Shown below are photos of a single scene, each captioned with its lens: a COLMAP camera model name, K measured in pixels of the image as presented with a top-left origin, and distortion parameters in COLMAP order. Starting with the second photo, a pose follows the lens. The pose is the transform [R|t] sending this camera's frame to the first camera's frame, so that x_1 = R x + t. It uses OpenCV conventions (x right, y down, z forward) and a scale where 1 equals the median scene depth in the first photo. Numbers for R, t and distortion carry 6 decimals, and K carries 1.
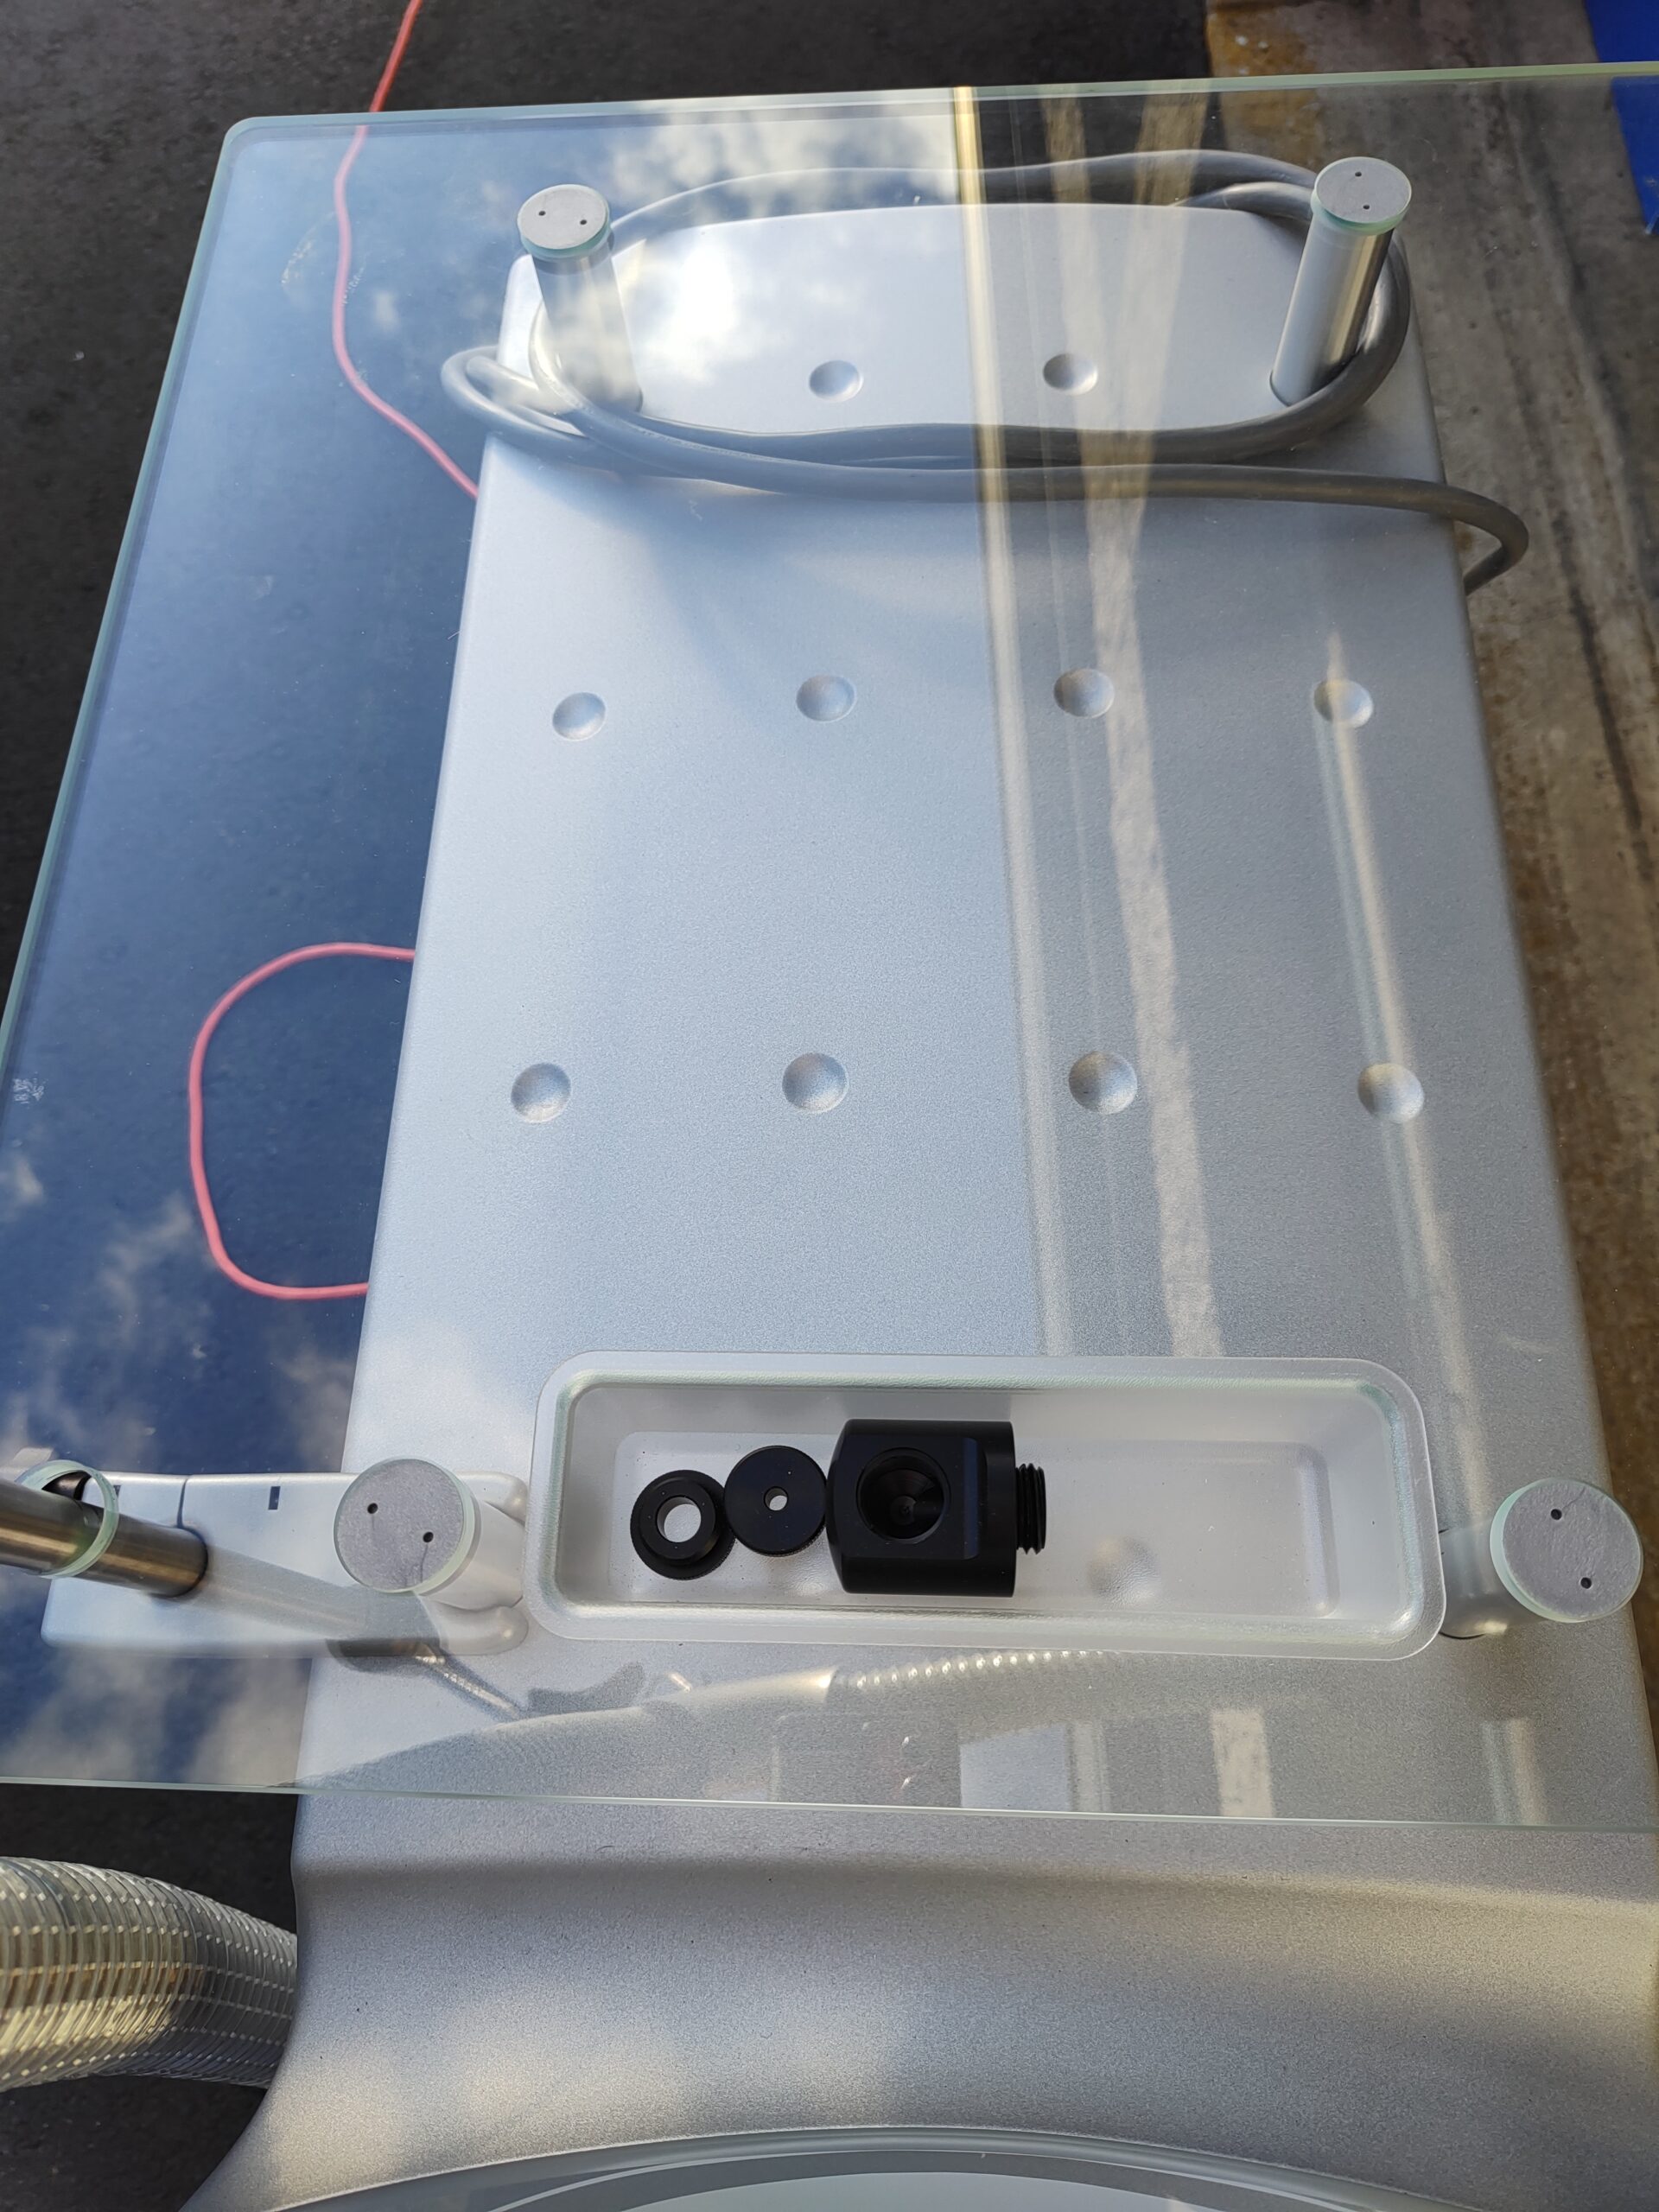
lens RADIAL K [[1522.3, 0, 820.9], [0, 1522.3, 1069.0], [0, 0, 1]] dist [-0.010947, 0.001792]
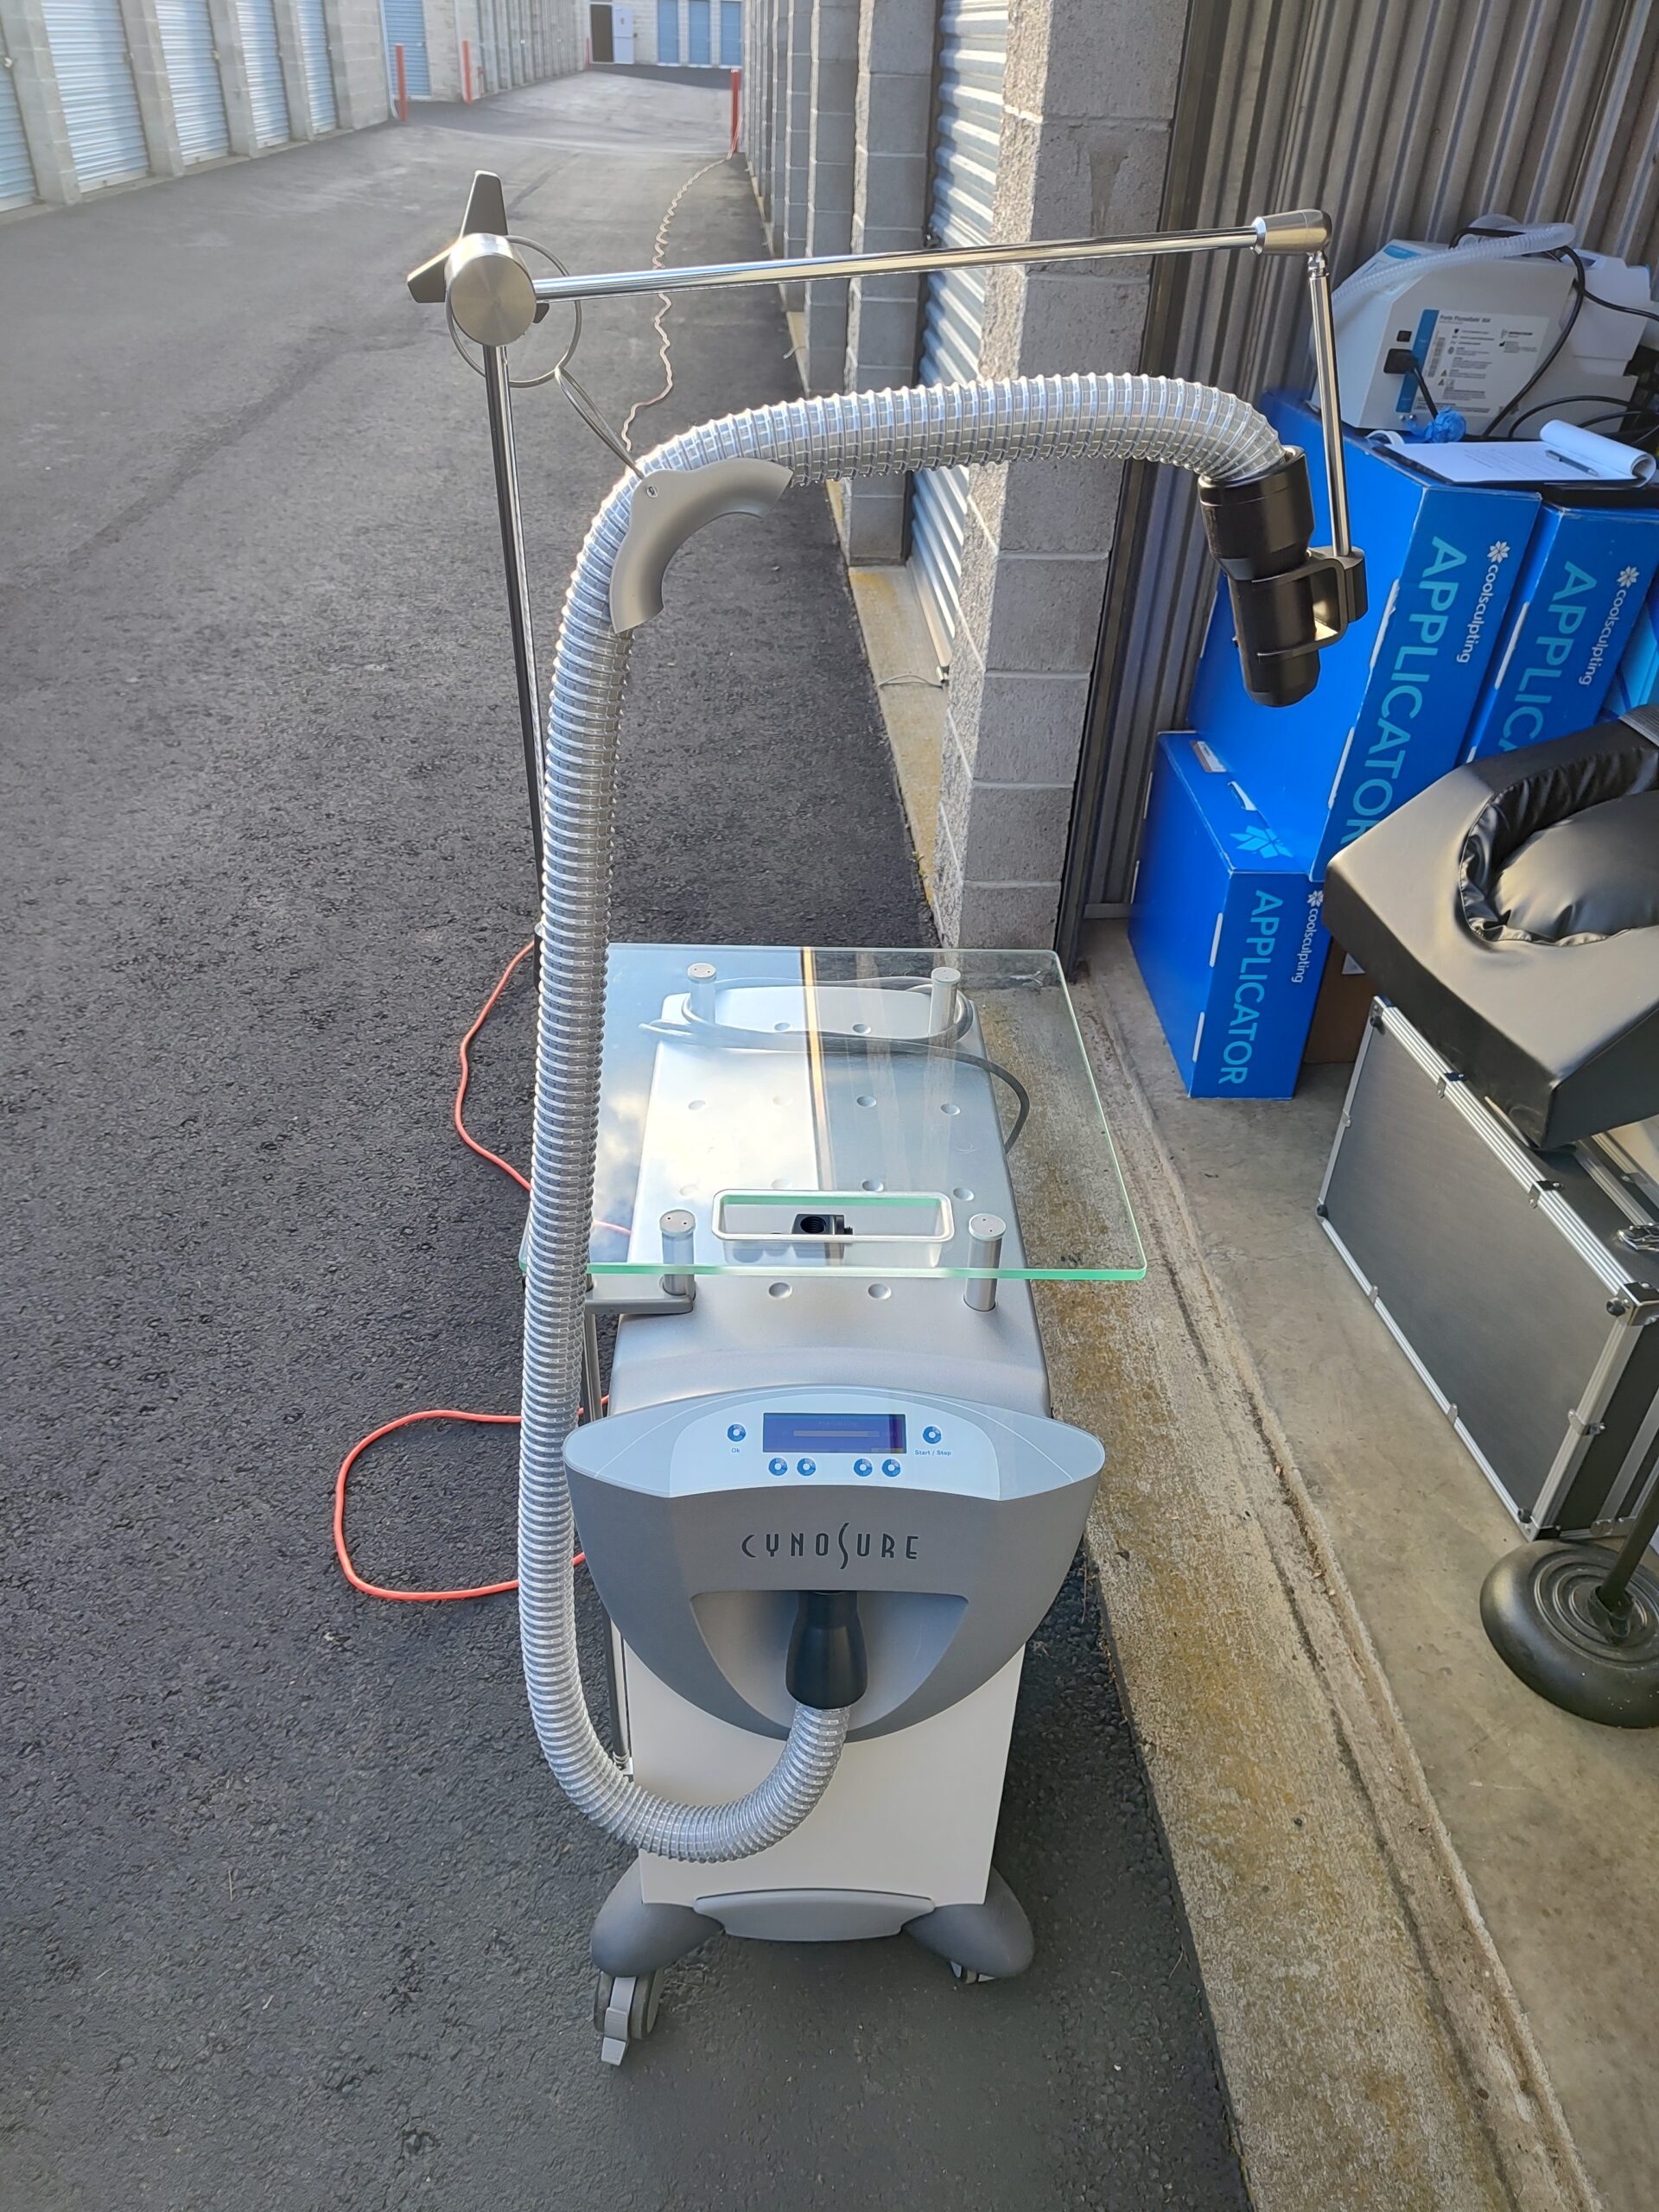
lens RADIAL K [[1522.3, 0, 826.5], [0, 1522.3, 1109.5], [0, 0, 1]] dist [-0.010947, 0.001792]
pose [[0.994942, 0.048133, 0.088168, -0.063113], [0.007245, 0.841053, -0.540904, 0.507734], [-0.100190, 0.538807, 0.836450, -0.549859]]
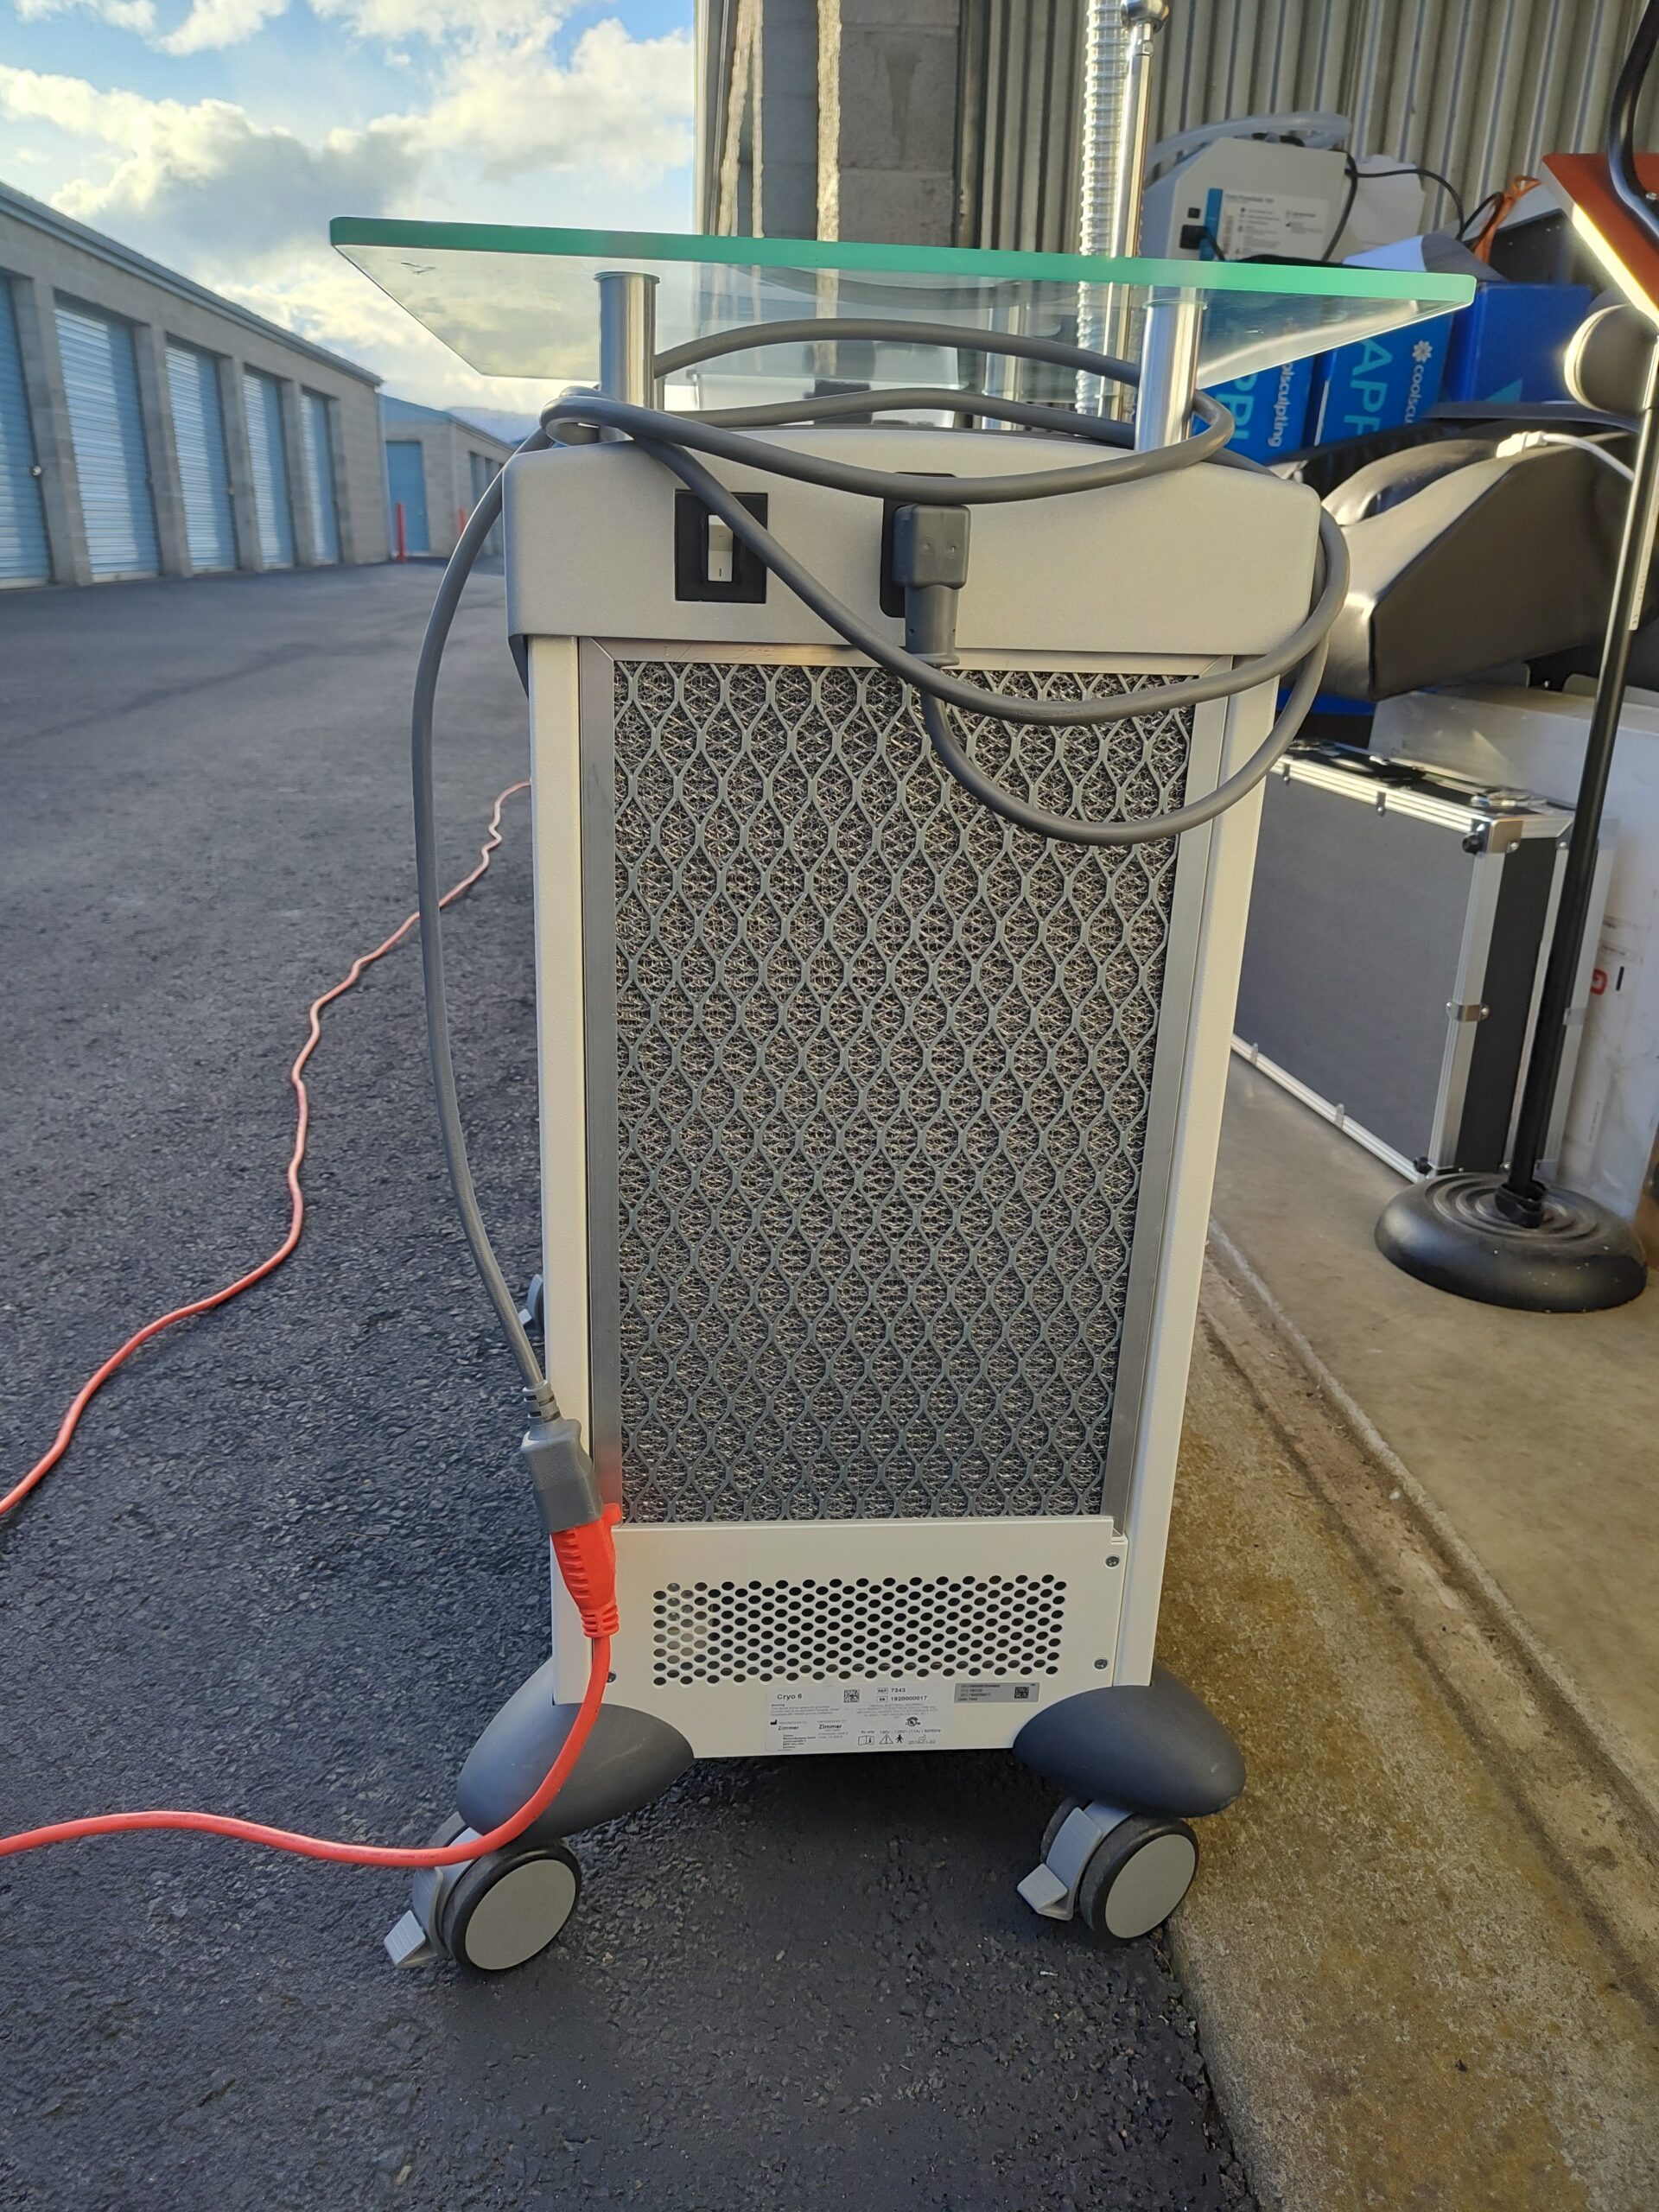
lens RADIAL K [[1522.3, 0, 820.5], [0, 1522.3, 1109.0], [0, 0, 1]] dist [-0.010947, 0.001792]
pose [[0.995699, 0.039263, 0.083917, 0.135532], [0.035081, 0.678546, -0.733720, 0.912537], [-0.085750, 0.733508, 0.674250, -0.054202]]
